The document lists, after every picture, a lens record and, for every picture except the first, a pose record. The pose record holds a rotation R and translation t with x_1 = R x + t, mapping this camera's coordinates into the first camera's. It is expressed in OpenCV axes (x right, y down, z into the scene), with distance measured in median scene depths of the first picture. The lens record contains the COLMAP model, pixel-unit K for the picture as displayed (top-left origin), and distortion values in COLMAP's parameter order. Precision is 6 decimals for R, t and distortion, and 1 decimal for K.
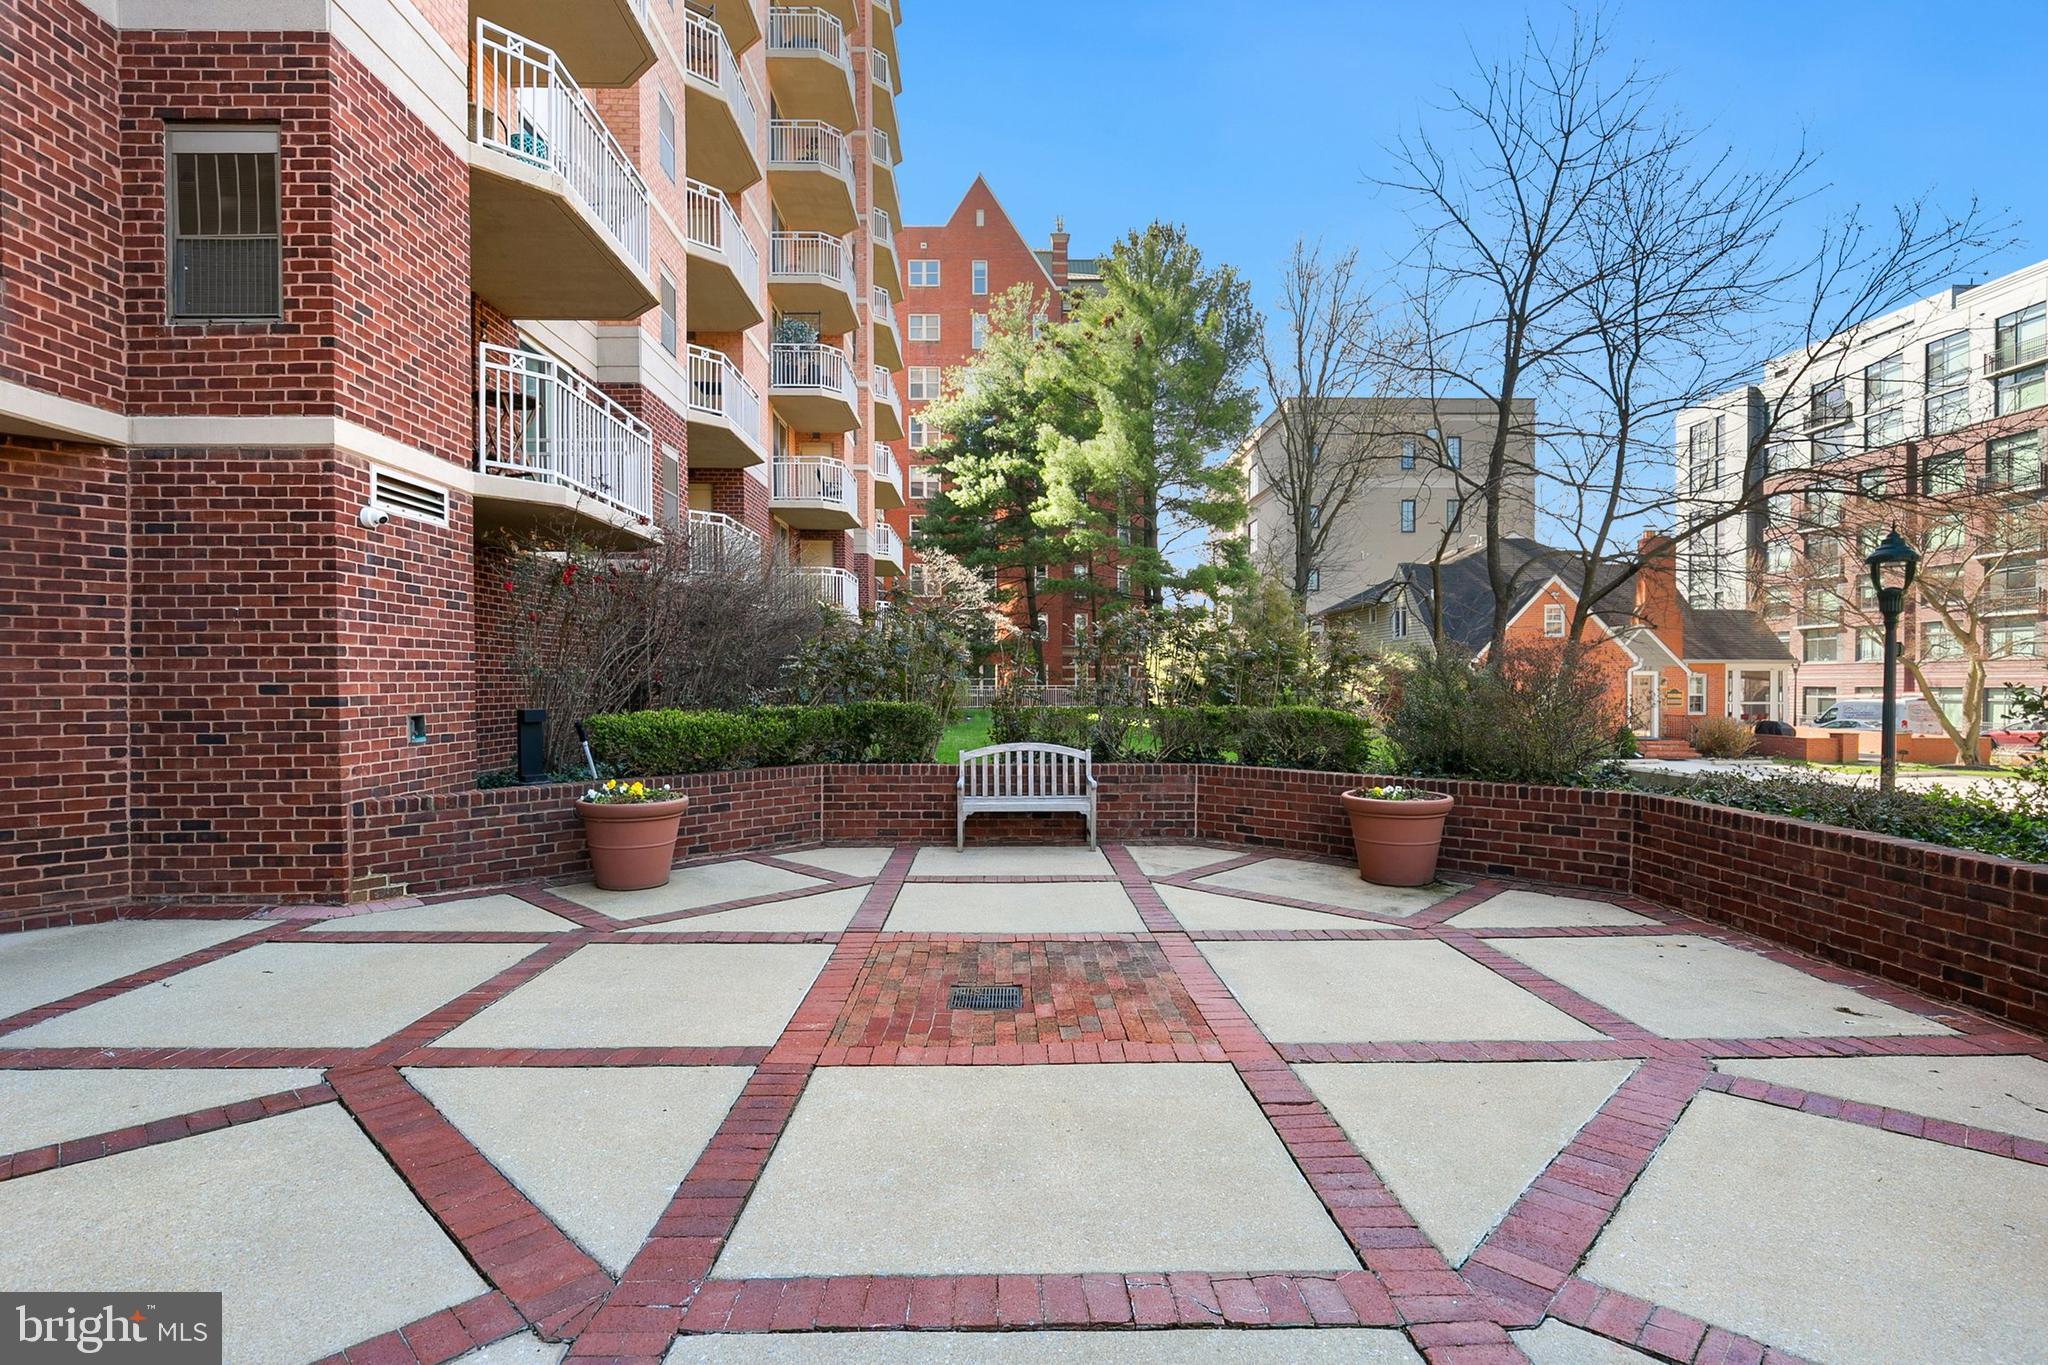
lens RADIAL K [[1002.5, 0, 1022.2], [0, 1002.5, 693.2], [0, 0, 1]] dist [-0.000320, -0.000010]
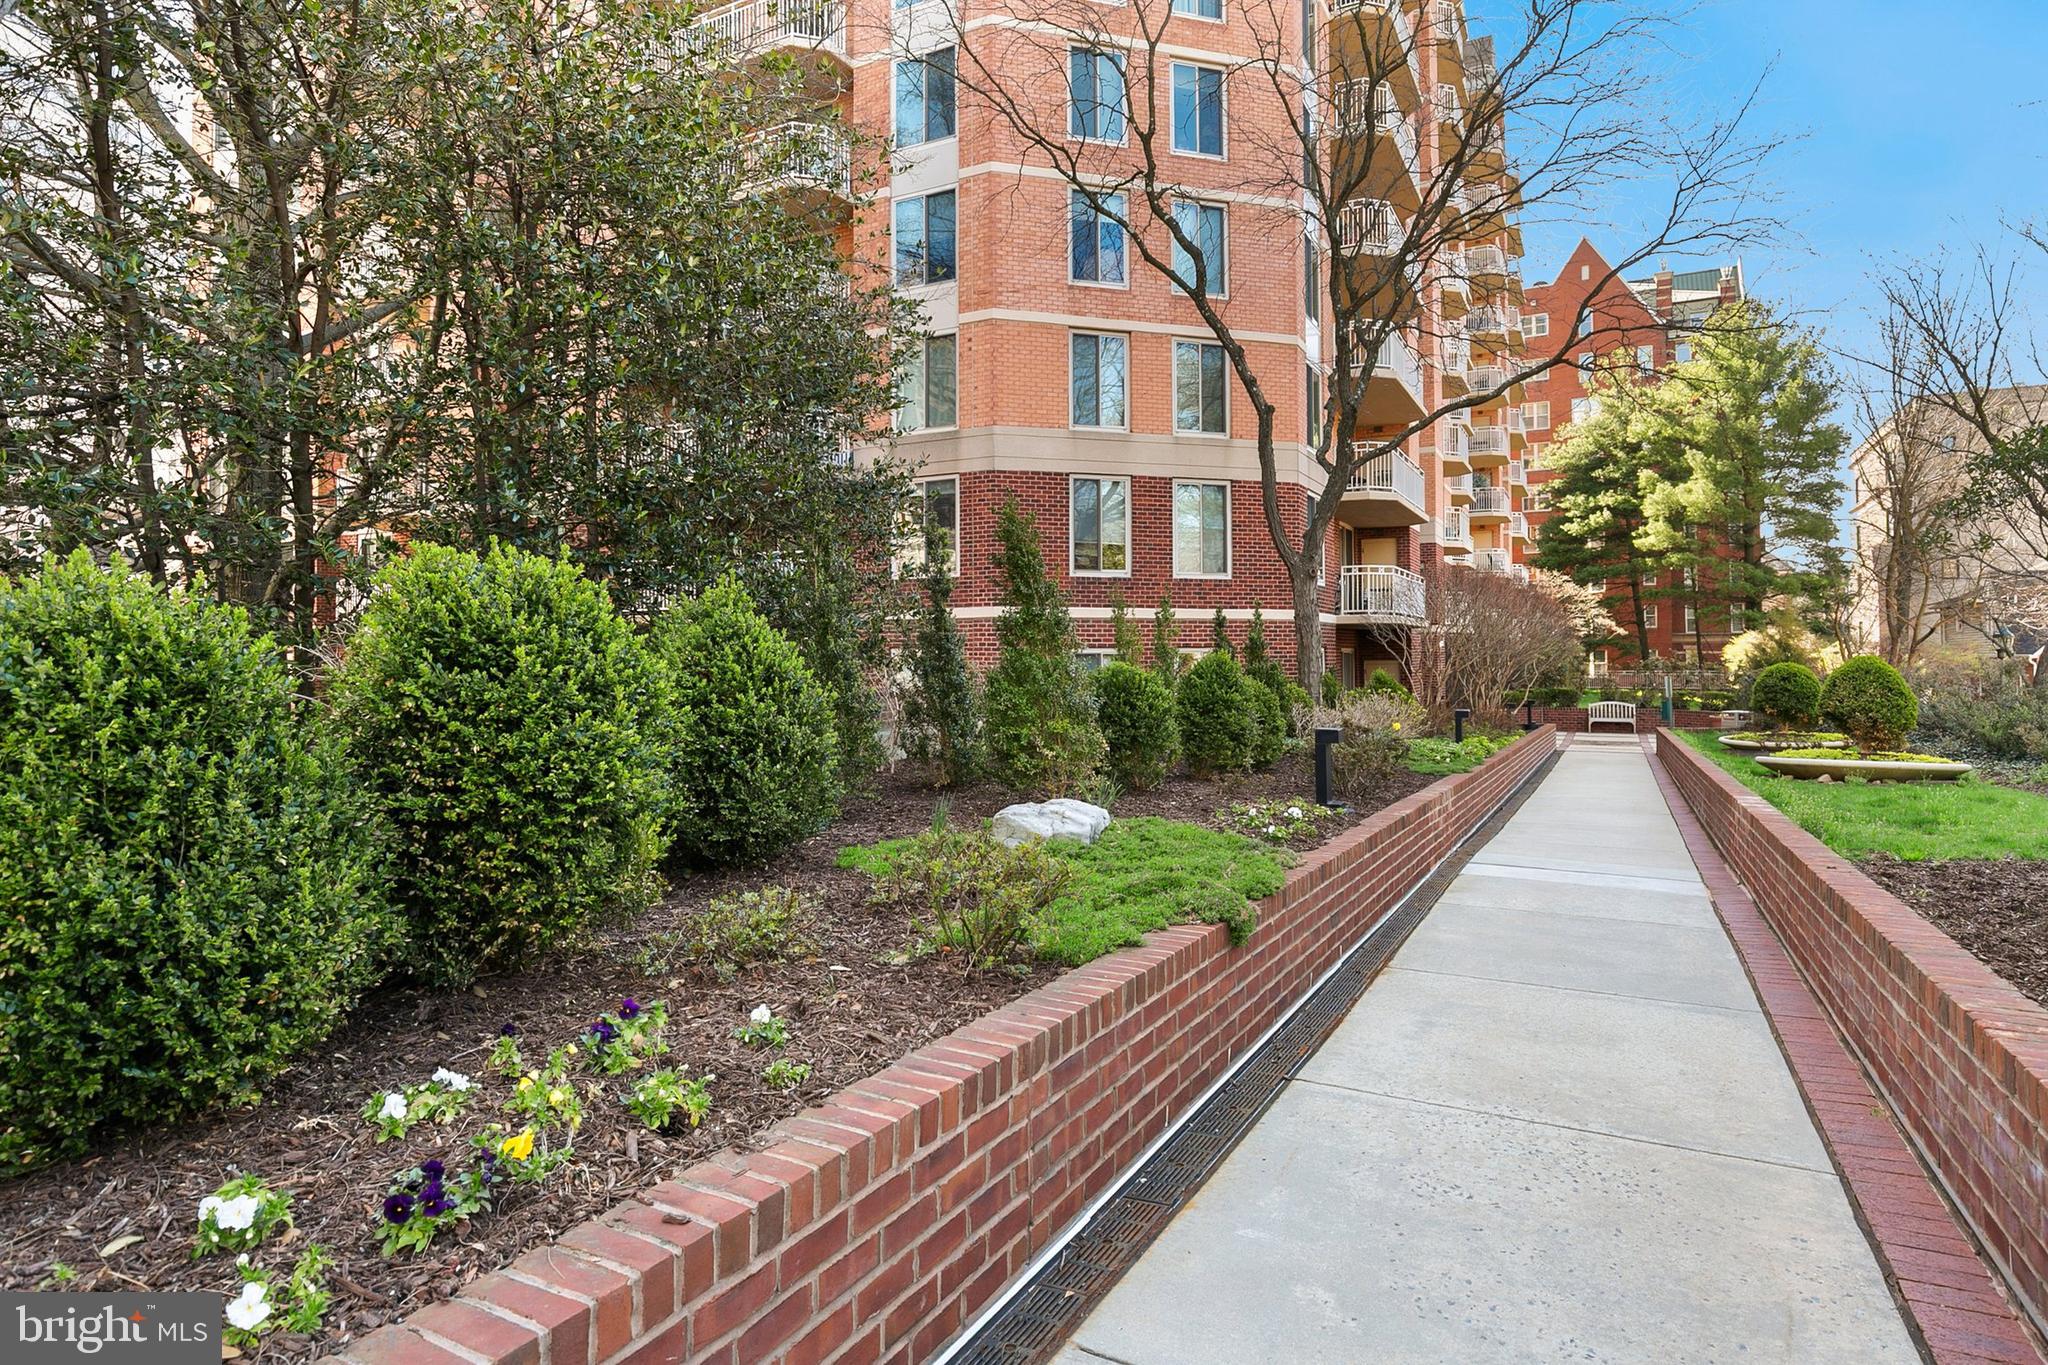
lens RADIAL K [[1119.4, 0, 1023.4], [0, 1119.4, 672.9], [0, 0, 1]] dist [-0.017460, 0.000063]
pose [[0.873612, -0.004789, -0.486600, 0.019045], [0.004283, 0.999989, -0.002152, -0.008258], [0.486604, -0.000204, 0.873622, -0.616002]]
